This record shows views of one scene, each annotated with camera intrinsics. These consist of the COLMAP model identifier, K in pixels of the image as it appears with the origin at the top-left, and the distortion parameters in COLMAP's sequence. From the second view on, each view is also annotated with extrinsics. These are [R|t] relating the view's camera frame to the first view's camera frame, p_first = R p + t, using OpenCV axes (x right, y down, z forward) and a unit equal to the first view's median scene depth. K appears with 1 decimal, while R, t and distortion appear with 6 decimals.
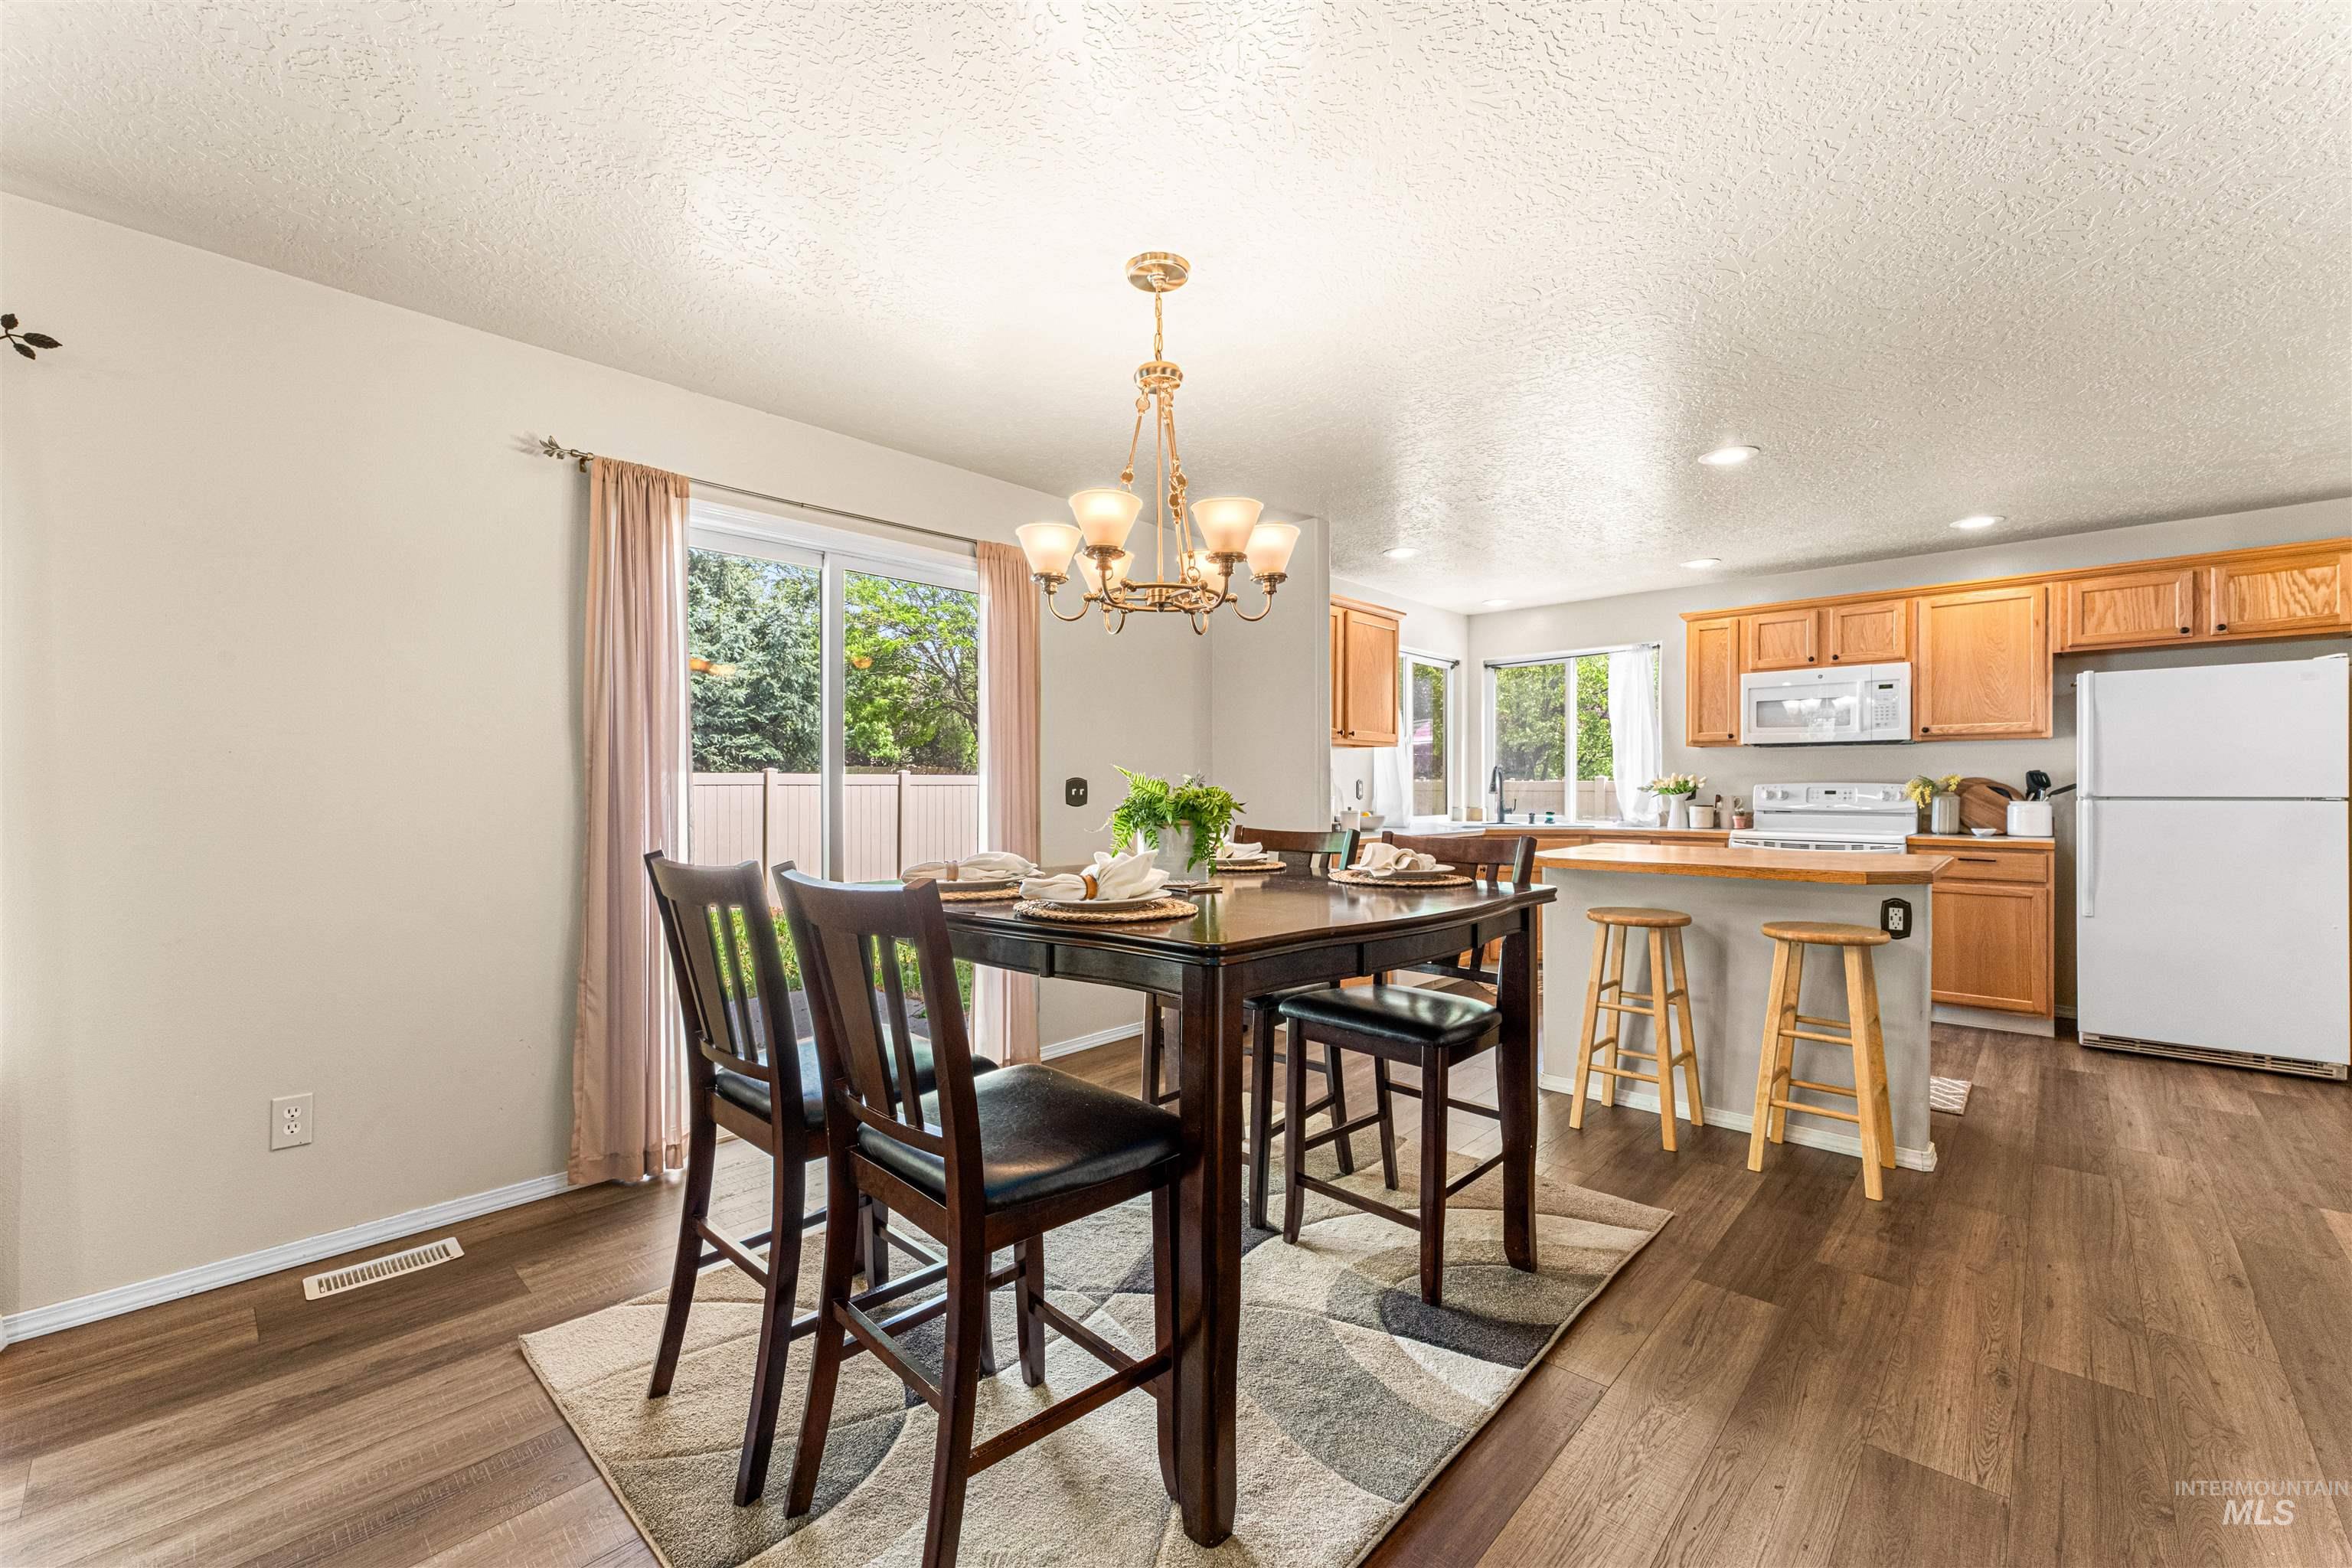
lens RADIAL K [[958.2, 0, 1152.6], [0, 958.2, 789.8], [0, 0, 1]] dist [-0.000717, 0.000238]
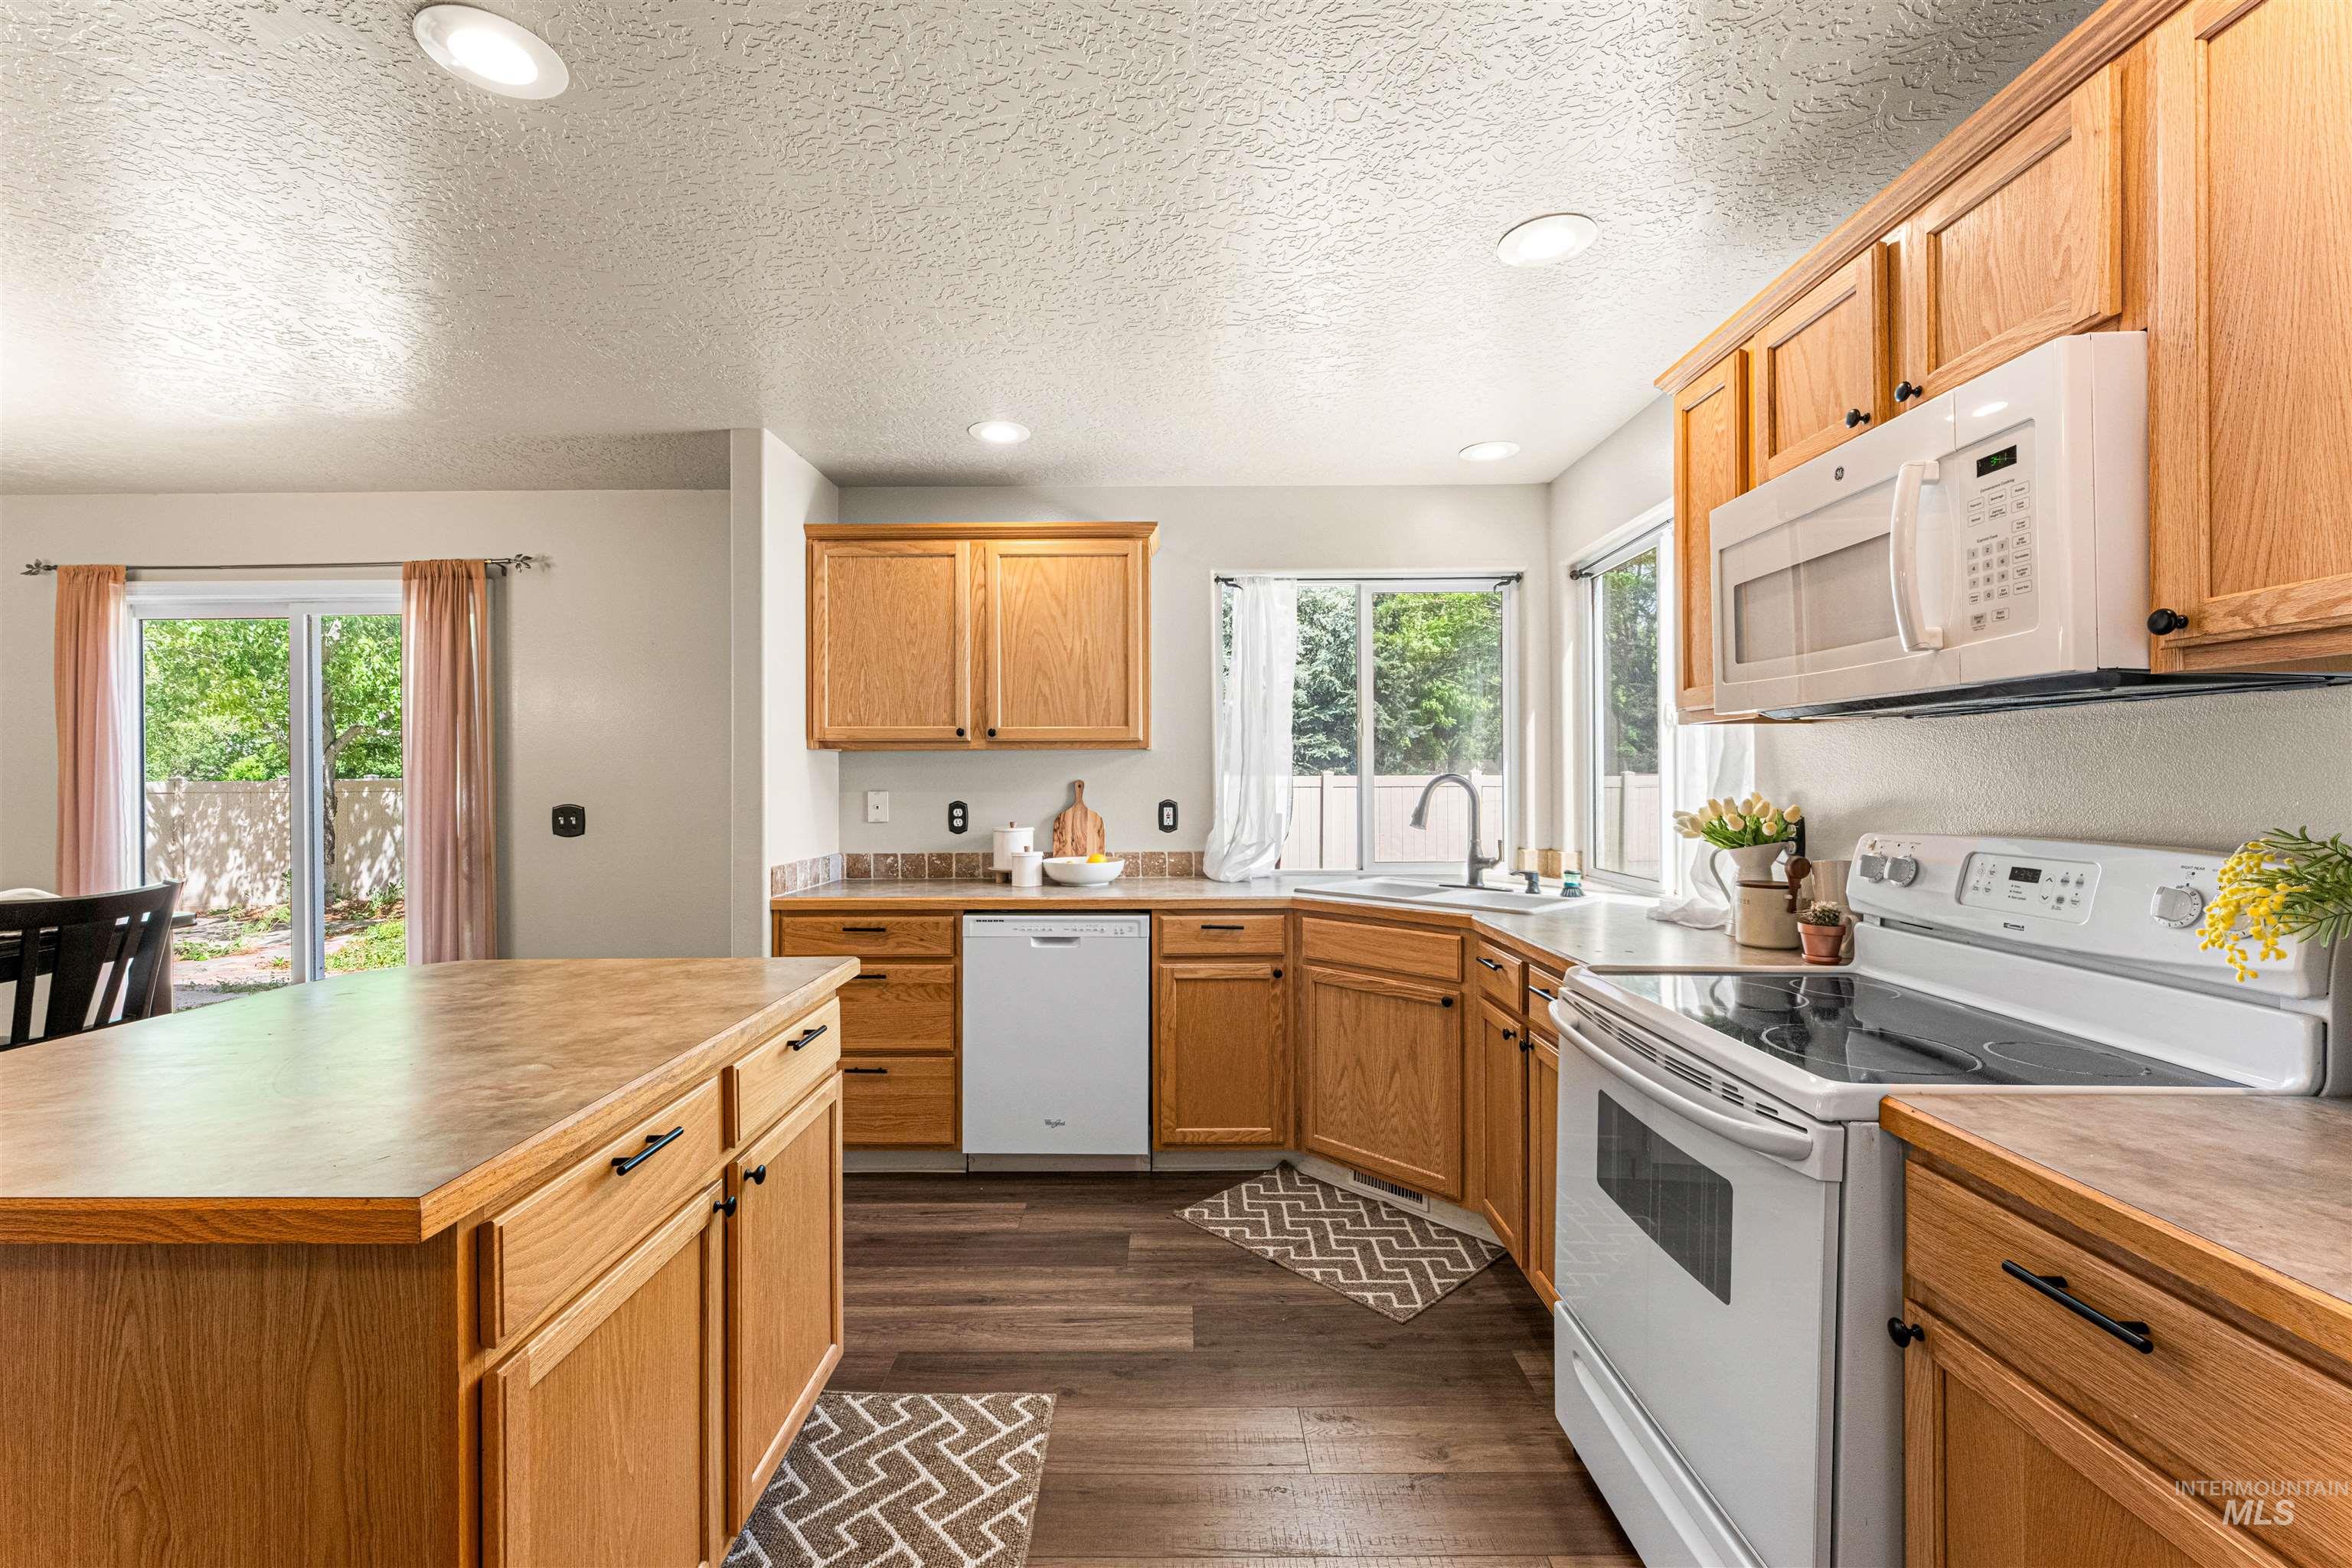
lens RADIAL K [[958.2, 0, 1171.2], [0, 958.2, 780.0], [0, 0, 1]] dist [-0.000717, 0.000238]
pose [[0.682738, -0.002567, -0.730659, 0.805646], [0.001656, 0.999997, -0.001966, -0.026778], [0.730662, 0.000132, 0.682740, 0.683756]]
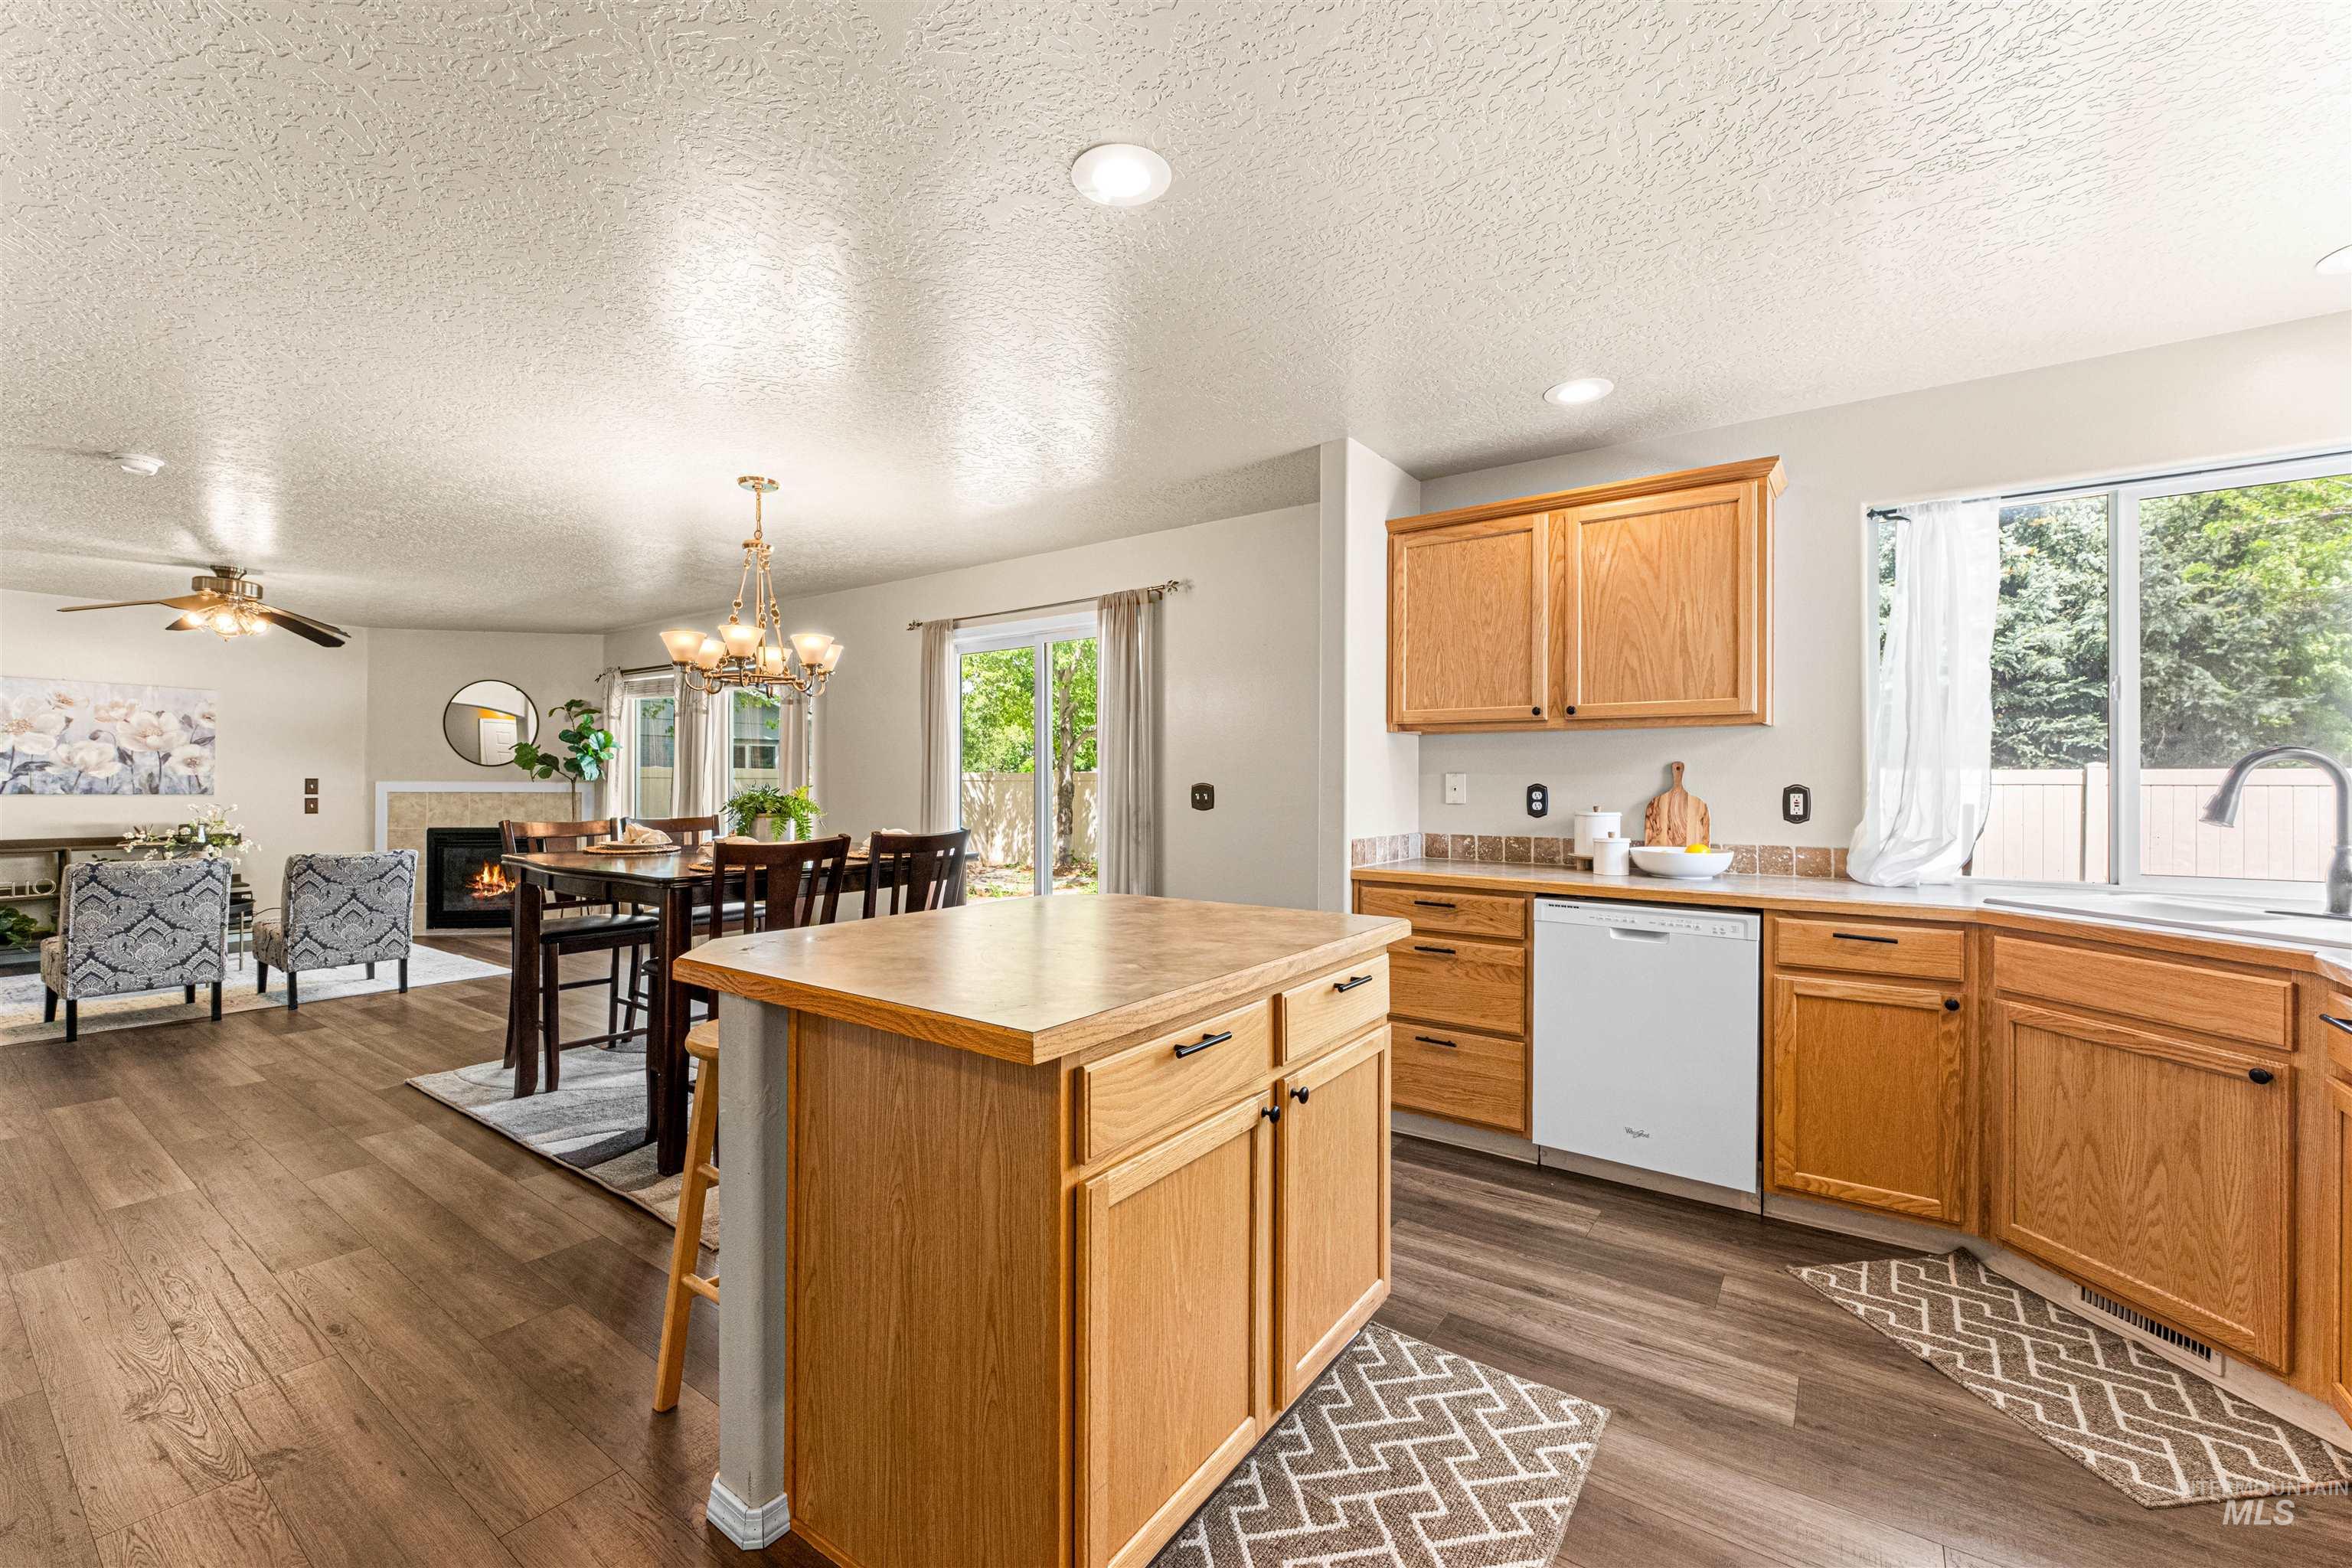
lens RADIAL K [[958.2, 0, 1174.7], [0, 958.2, 777.8], [0, 0, 1]] dist [-0.000717, 0.000238]
pose [[0.134762, -0.000558, -0.990878, 0.824563], [-0.005175, 0.999986, -0.001267, -0.014140], [0.990865, 0.005299, 0.134757, 0.704263]]
